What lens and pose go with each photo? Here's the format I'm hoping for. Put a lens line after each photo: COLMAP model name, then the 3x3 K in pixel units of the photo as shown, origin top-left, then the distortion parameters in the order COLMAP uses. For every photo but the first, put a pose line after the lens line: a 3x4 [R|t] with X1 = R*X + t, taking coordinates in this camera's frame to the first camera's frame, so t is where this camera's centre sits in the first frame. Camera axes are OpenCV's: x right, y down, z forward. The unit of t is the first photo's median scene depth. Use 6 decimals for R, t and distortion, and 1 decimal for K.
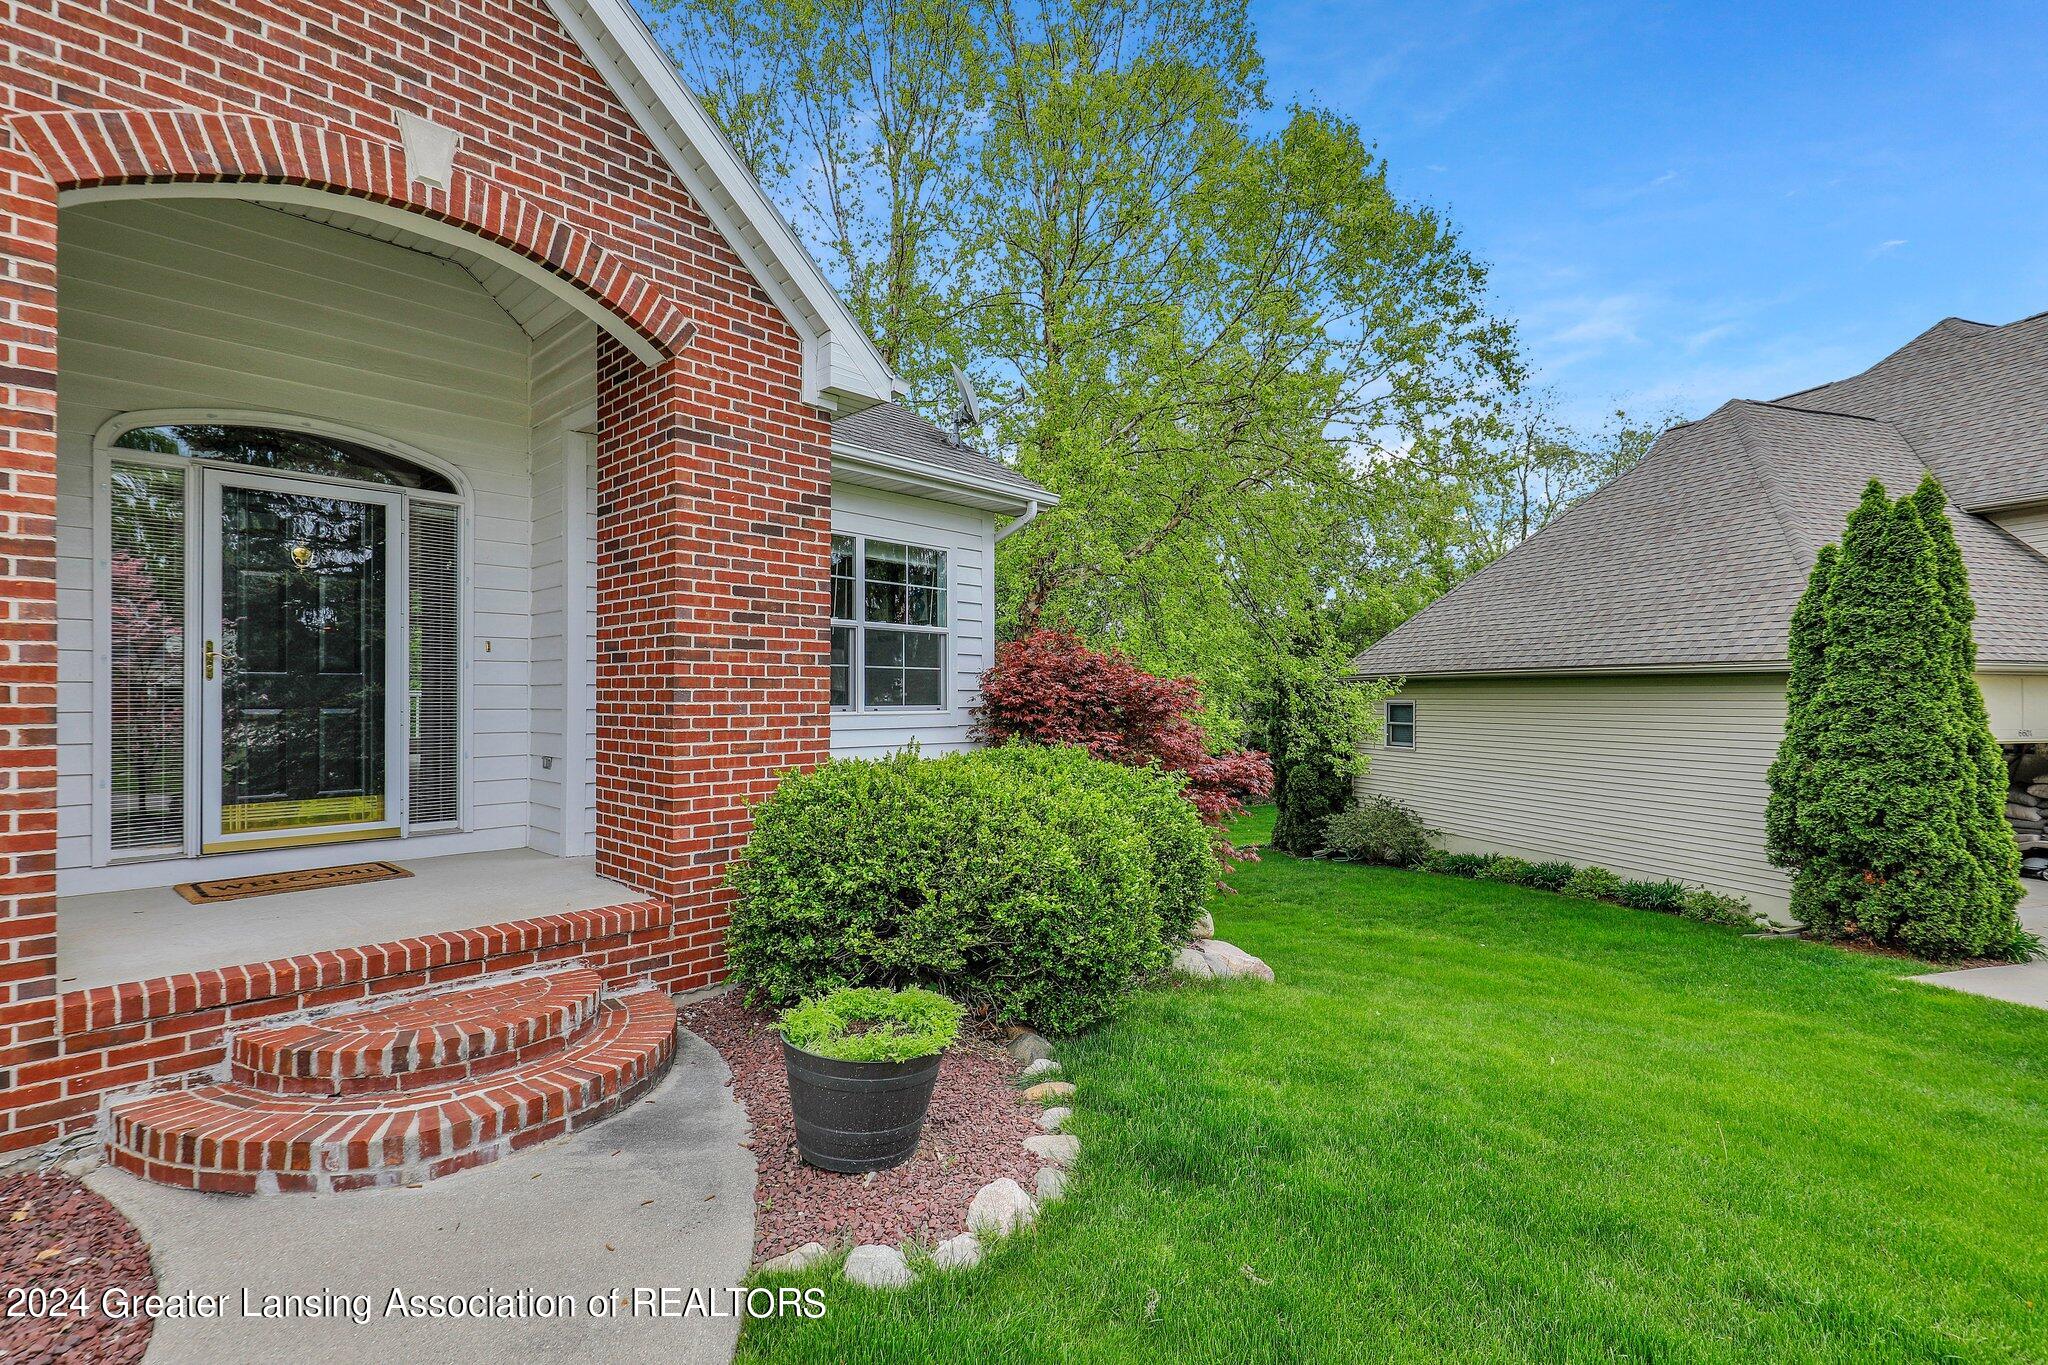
lens RADIAL K [[932.6, 0, 1018.8], [0, 932.6, 694.9], [0, 0, 1]] dist [-0.004171, 0.000822]
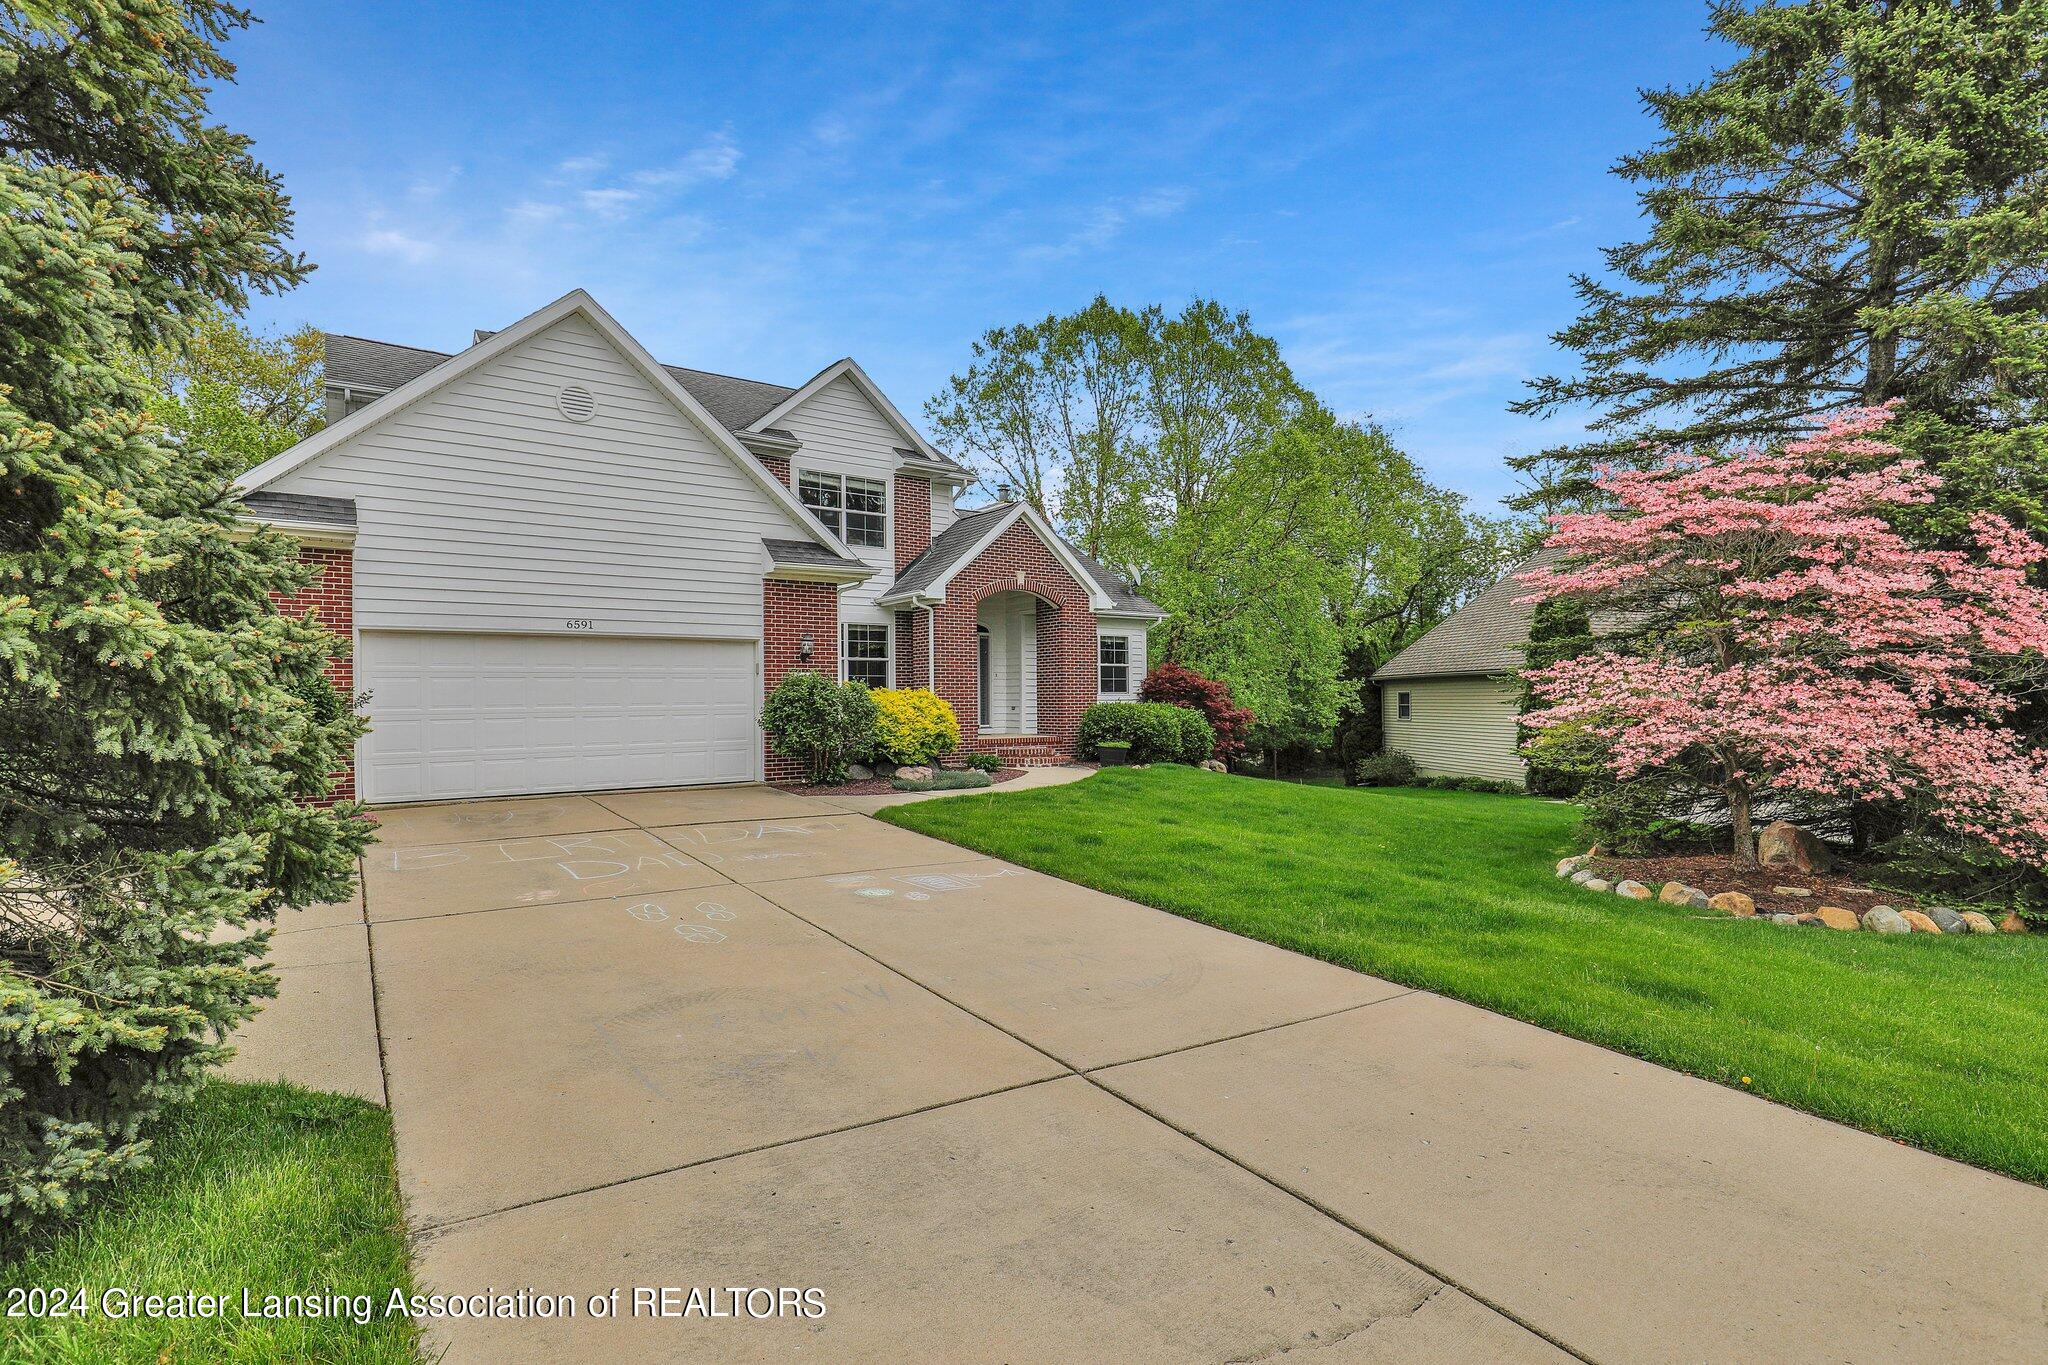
lens RADIAL K [[982.9, 0, 1028.4], [0, 982.9, 684.9], [0, 0, 1]] dist [0.000025, 0.000134]
pose [[0.981643, -0.013333, -0.190259, 0.242911], [0.010605, 0.999826, -0.015349, 0.041560], [0.190430, 0.013049, 0.981614, -2.530368]]
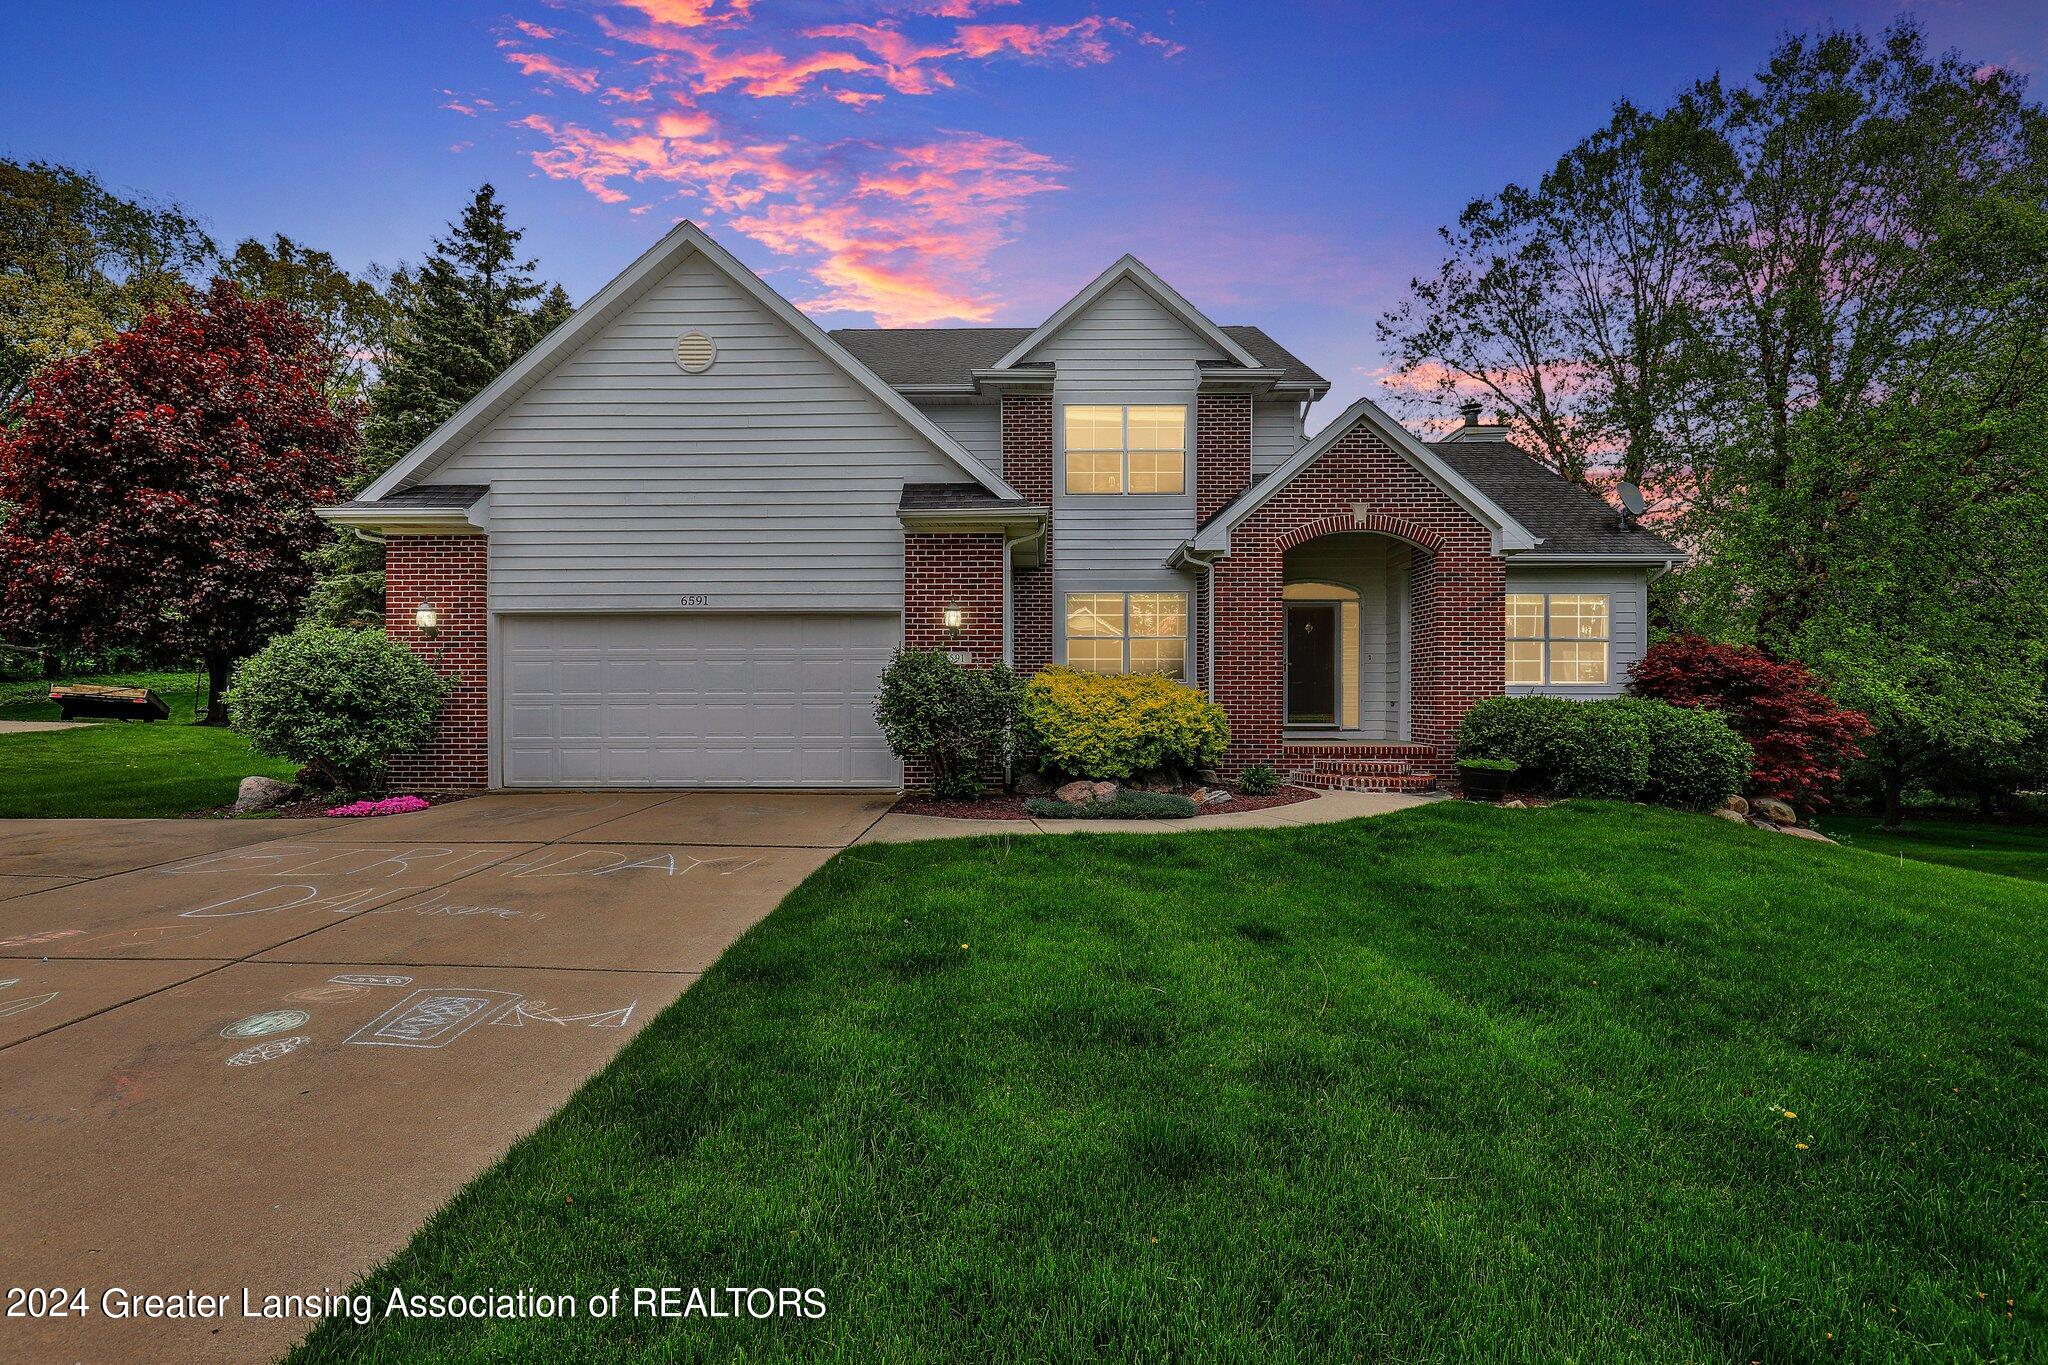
lens RADIAL K [[932.6, 0, 1017.6], [0, 932.6, 695.2], [0, 0, 1]] dist [-0.004171, 0.000822]
pose [[0.665849, -0.001672, -0.746085, 0.652933], [-0.000317, 0.999997, -0.002524, 0.055721], [0.746087, 0.001917, 0.665846, -1.342039]]
